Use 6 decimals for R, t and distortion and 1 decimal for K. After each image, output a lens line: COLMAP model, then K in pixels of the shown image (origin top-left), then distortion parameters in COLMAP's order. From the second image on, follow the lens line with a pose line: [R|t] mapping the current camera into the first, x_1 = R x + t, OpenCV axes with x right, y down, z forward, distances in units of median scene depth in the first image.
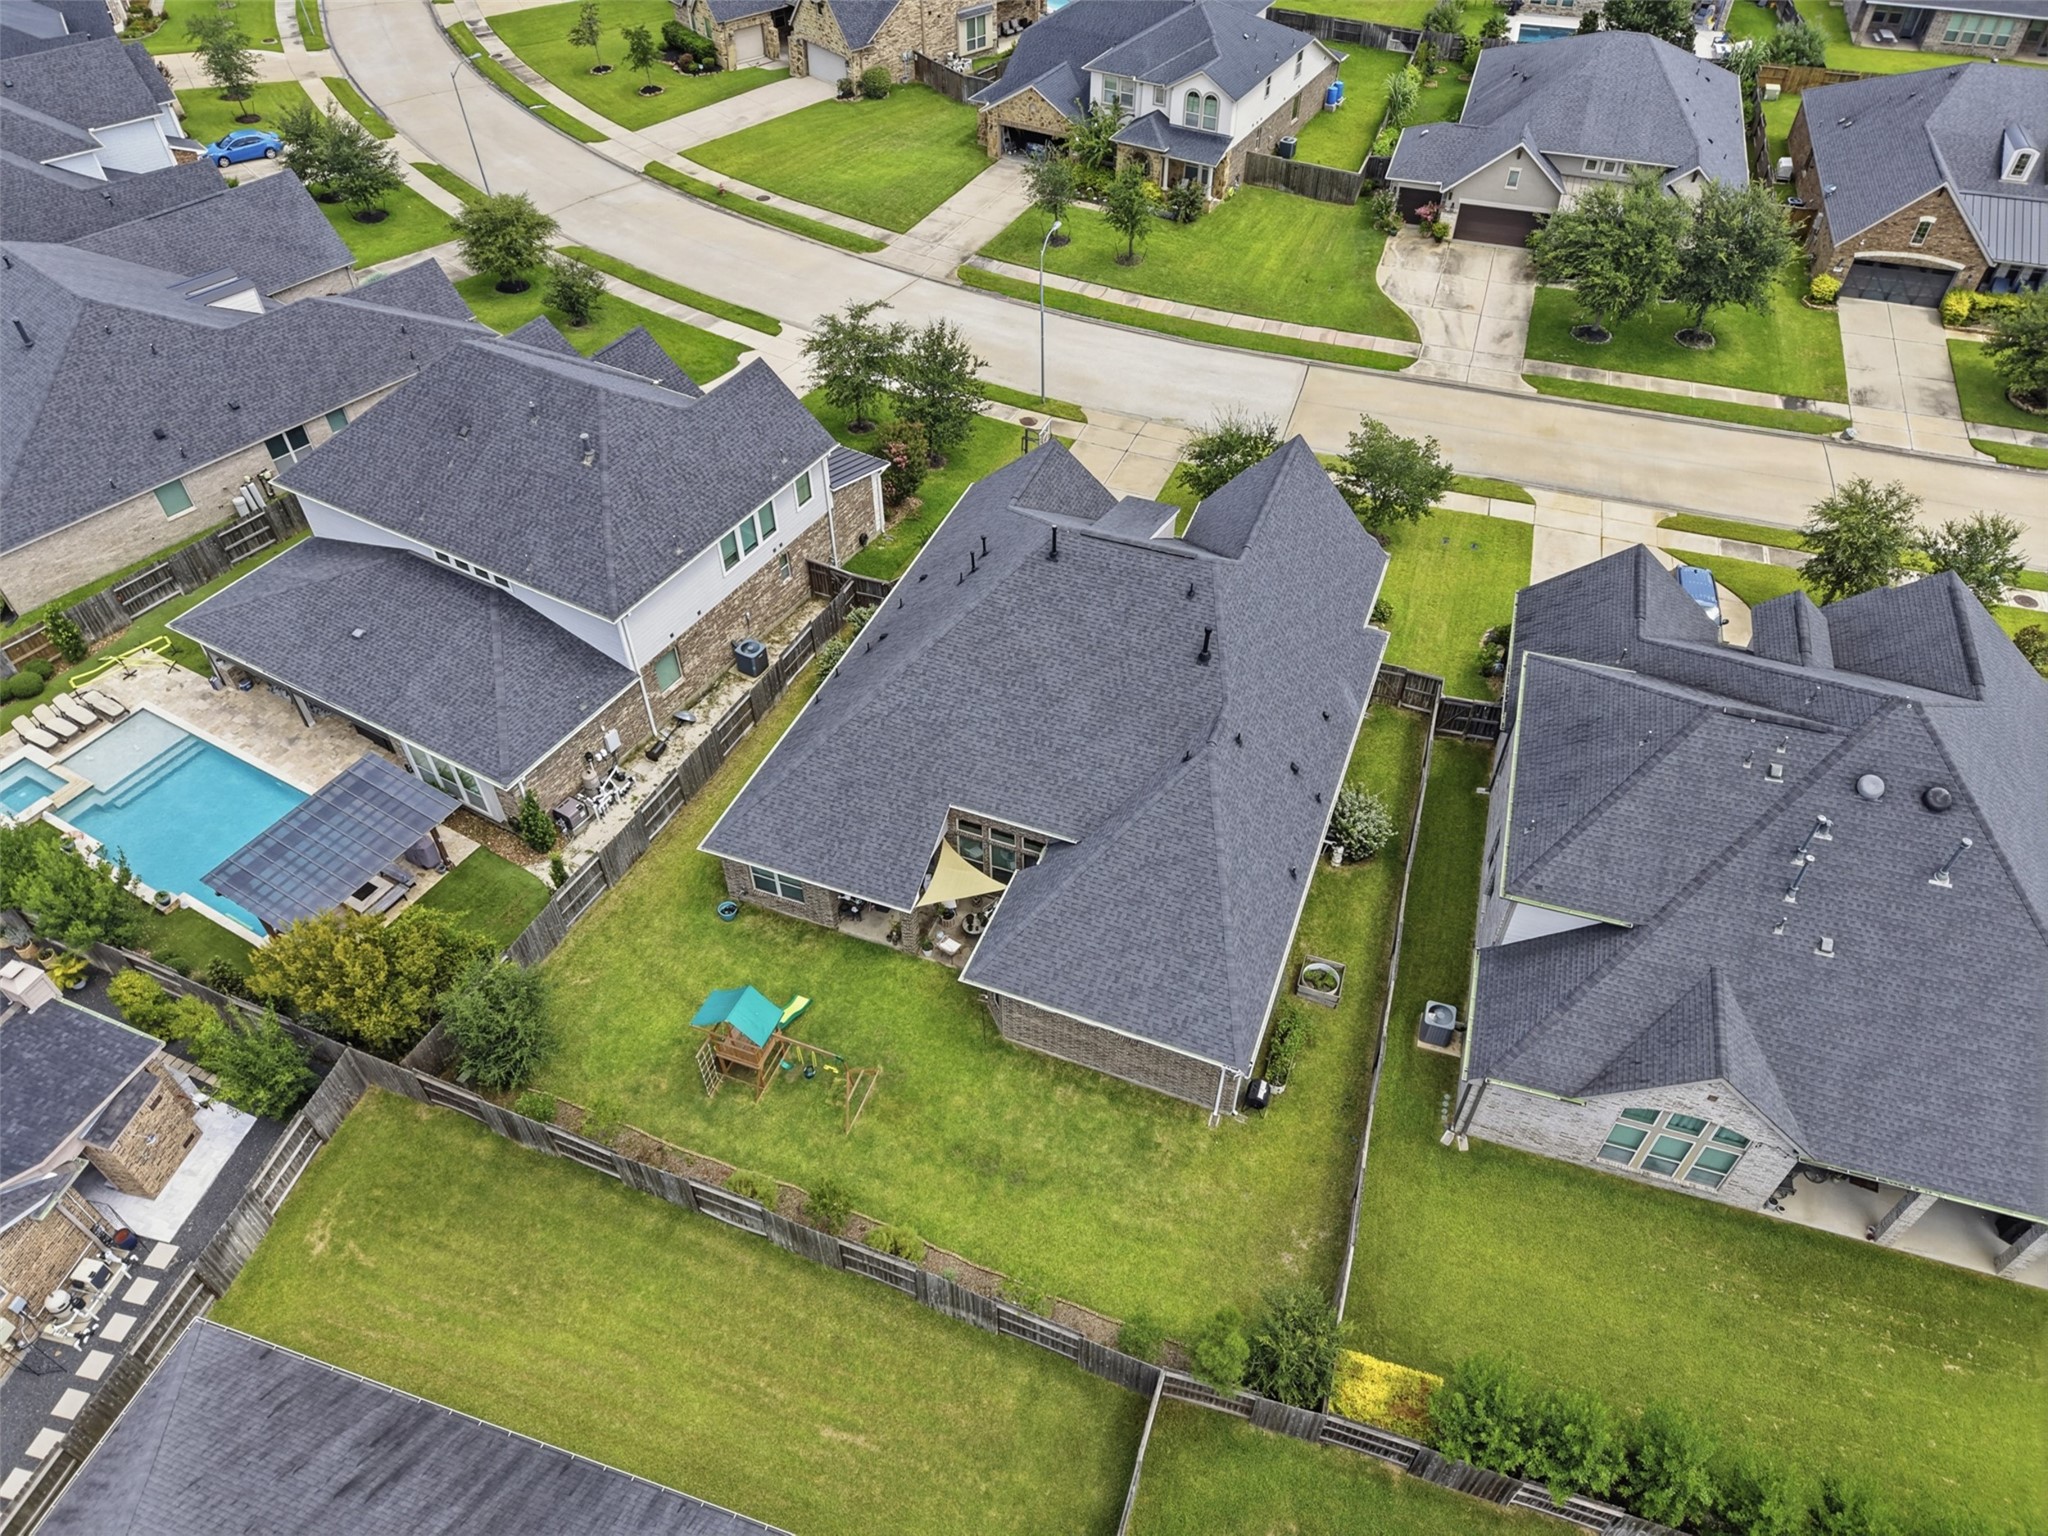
lens RADIAL K [[1474.6, 0, 1024.0], [0, 1474.6, 768.0], [0, 0, 1]] dist [-0.000637, -0.001638]
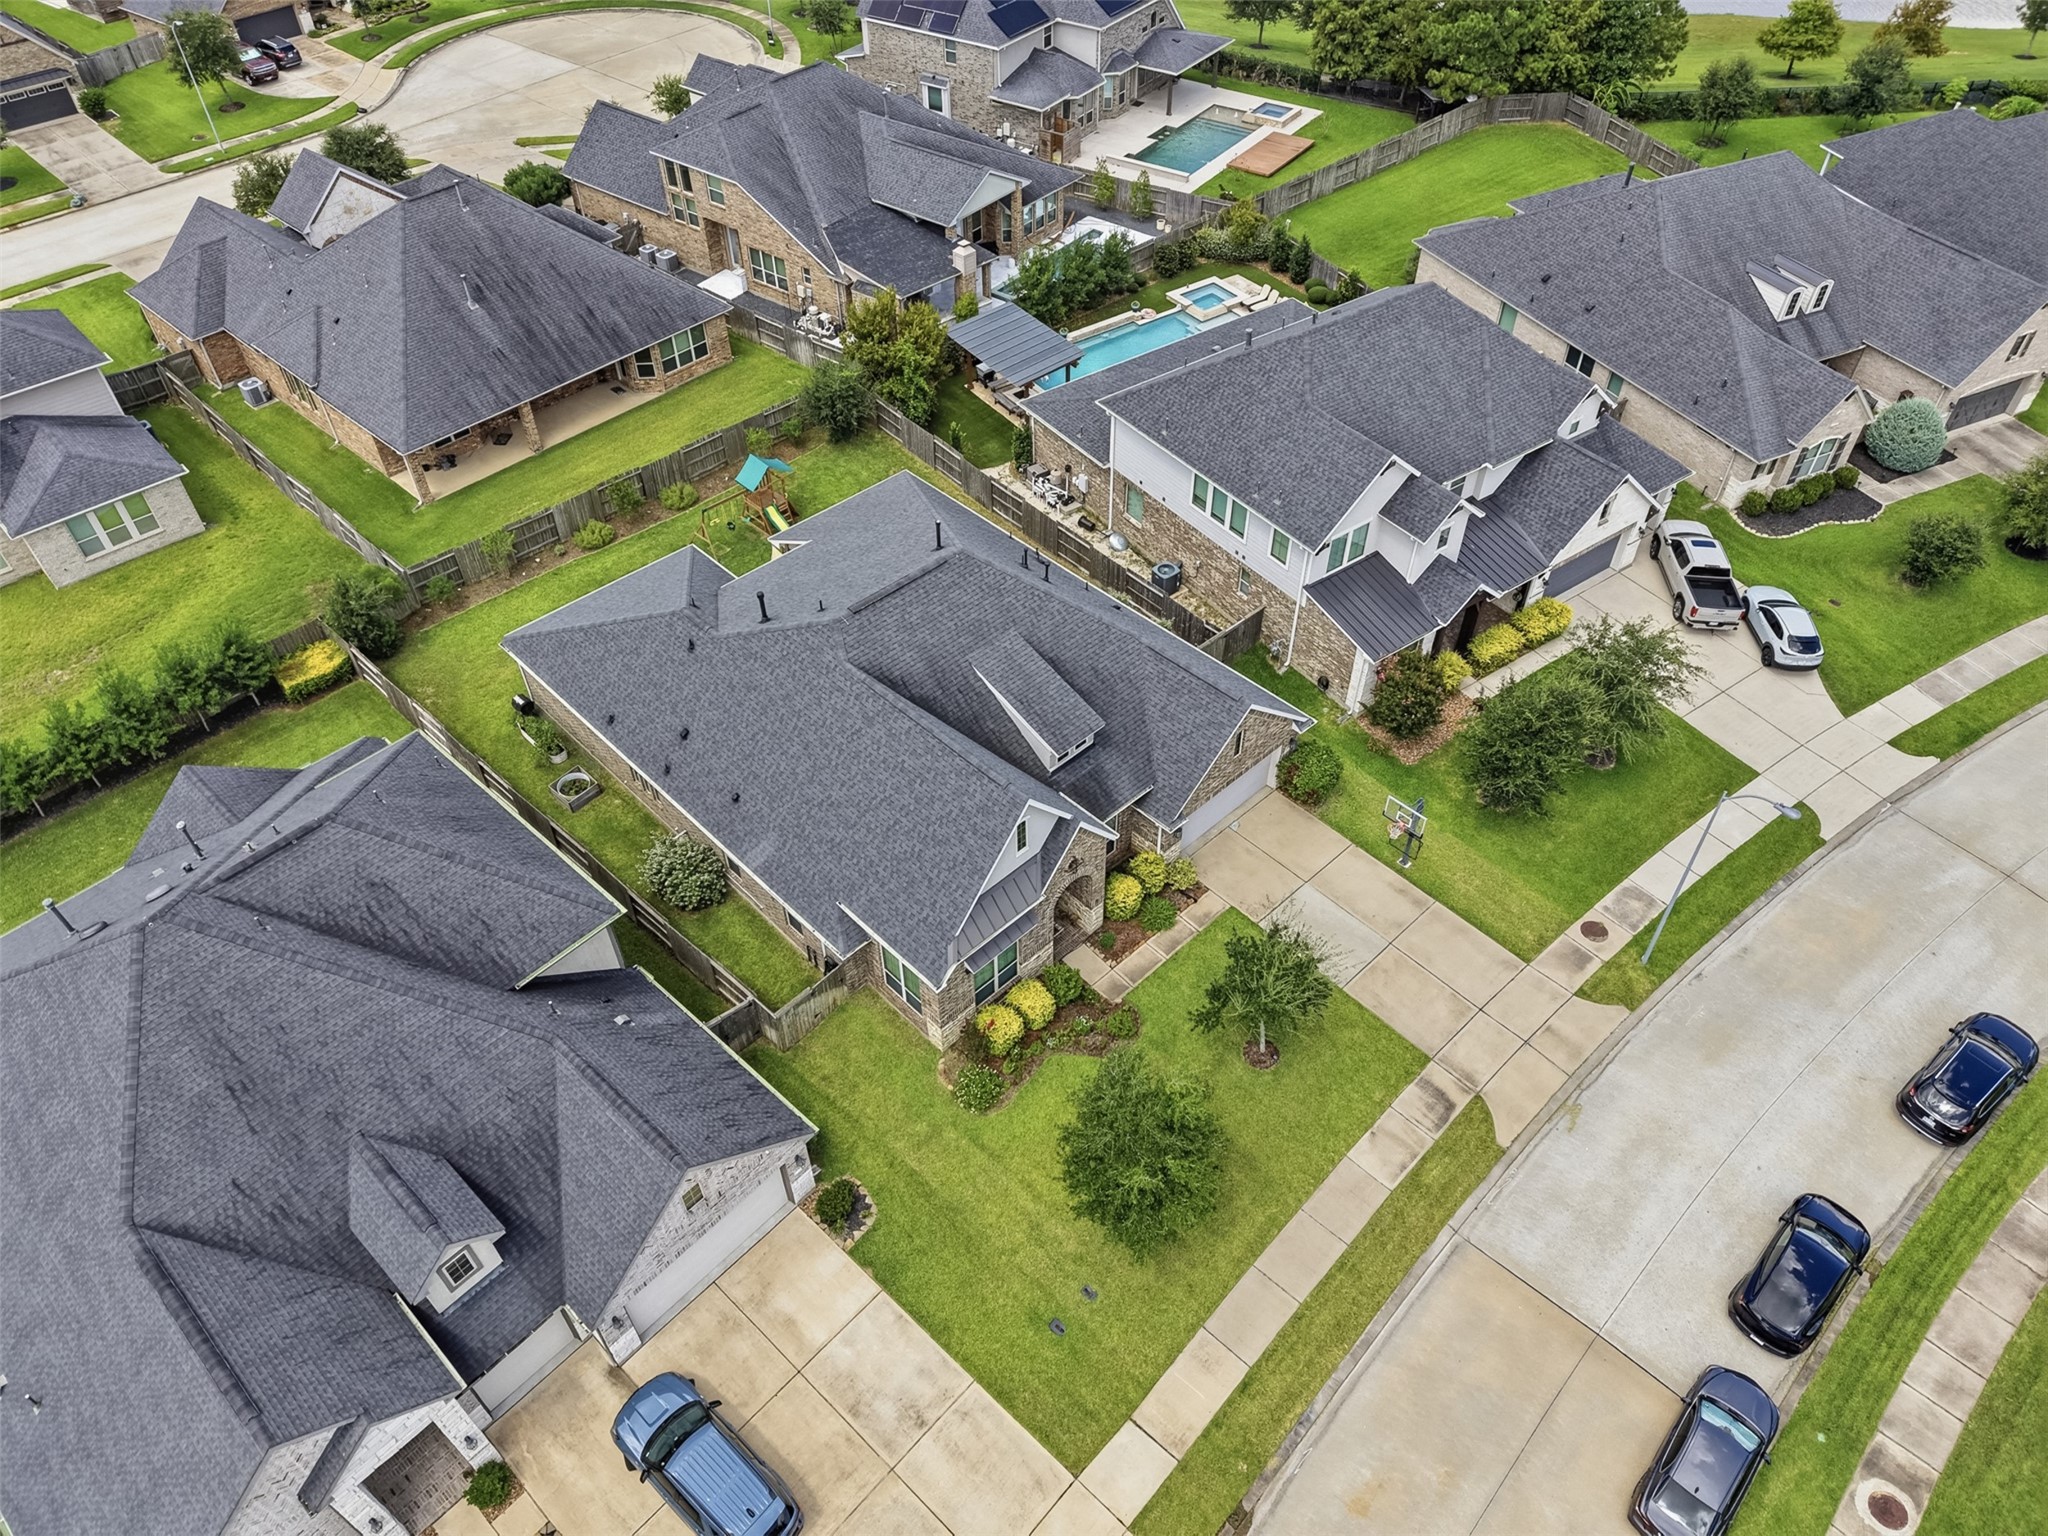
lens RADIAL K [[1474.6, 0, 1024.0], [0, 1474.6, 768.0], [0, 0, 1]] dist [-0.000637, -0.001638]
pose [[-0.442872, 0.621832, -0.645902, 0.675573], [-0.603935, 0.325551, 0.727515, -0.785200], [0.662667, 0.712279, 0.231369, 0.809627]]
